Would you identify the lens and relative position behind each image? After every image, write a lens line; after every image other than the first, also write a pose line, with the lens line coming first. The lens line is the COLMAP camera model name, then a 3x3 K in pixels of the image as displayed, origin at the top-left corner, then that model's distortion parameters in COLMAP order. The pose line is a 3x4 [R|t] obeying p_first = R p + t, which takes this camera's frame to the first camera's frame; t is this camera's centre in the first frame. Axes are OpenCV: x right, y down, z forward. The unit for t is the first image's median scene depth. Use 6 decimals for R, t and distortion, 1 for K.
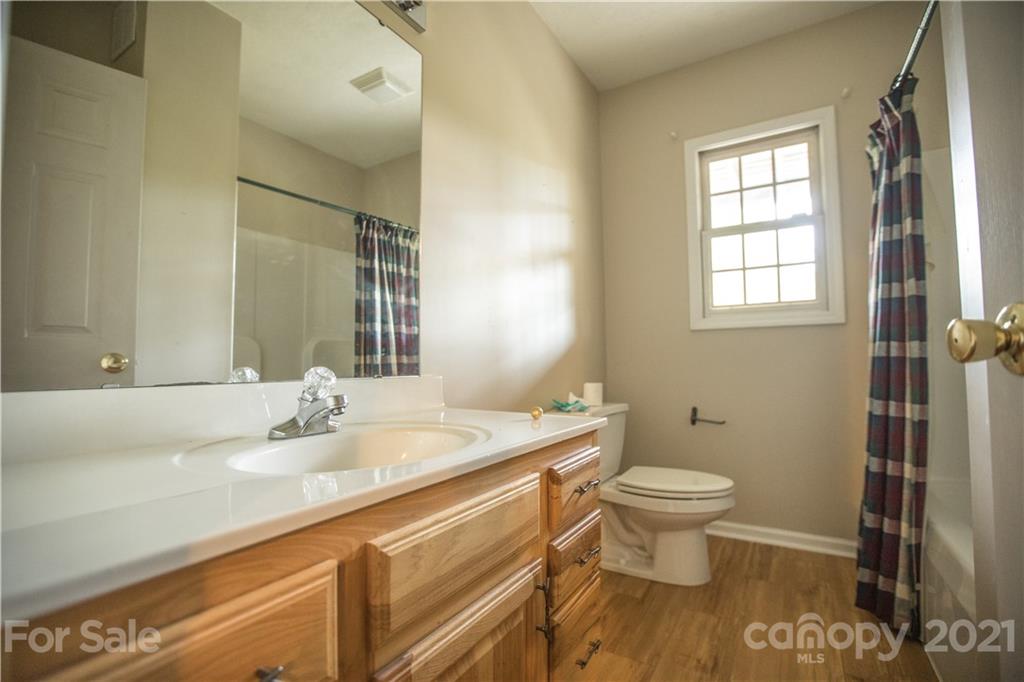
lens RADIAL K [[464.5, 0, 511.5], [0, 464.5, 341.7], [0, 0, 1]] dist [-0.042576, 0.007013]
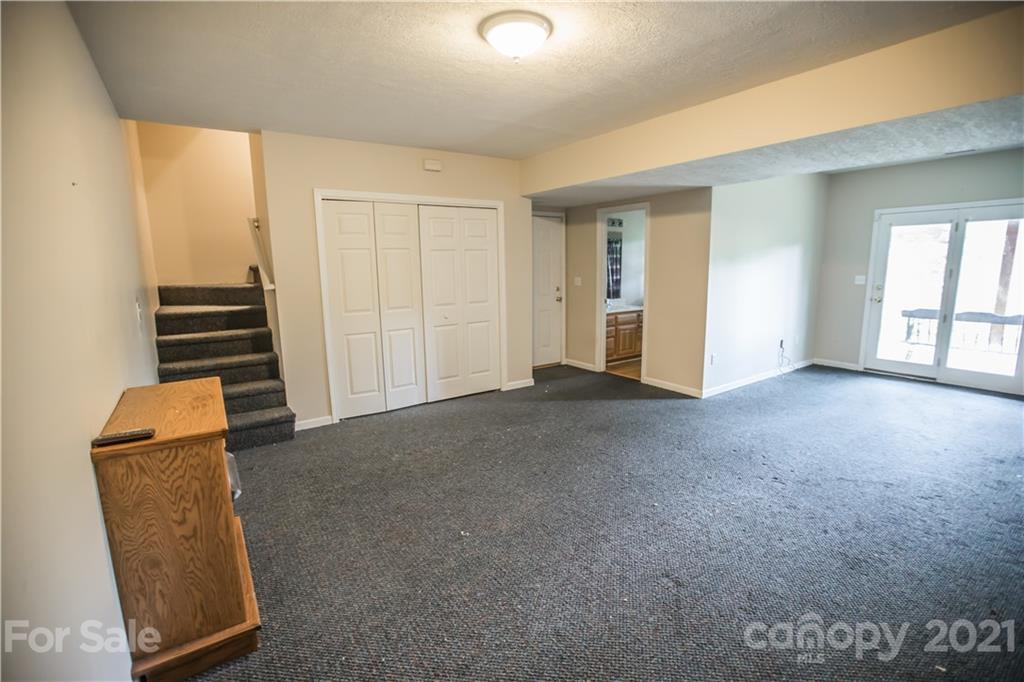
lens RADIAL K [[464.5, 0, 512.0], [0, 464.5, 341.1], [0, 0, 1]] dist [-0.042576, 0.007013]
pose [[0.914613, 0.055523, -0.400500, 0.359050], [0.033120, 0.976910, 0.211068, -0.271230], [0.402971, -0.206310, 0.891656, -1.909365]]
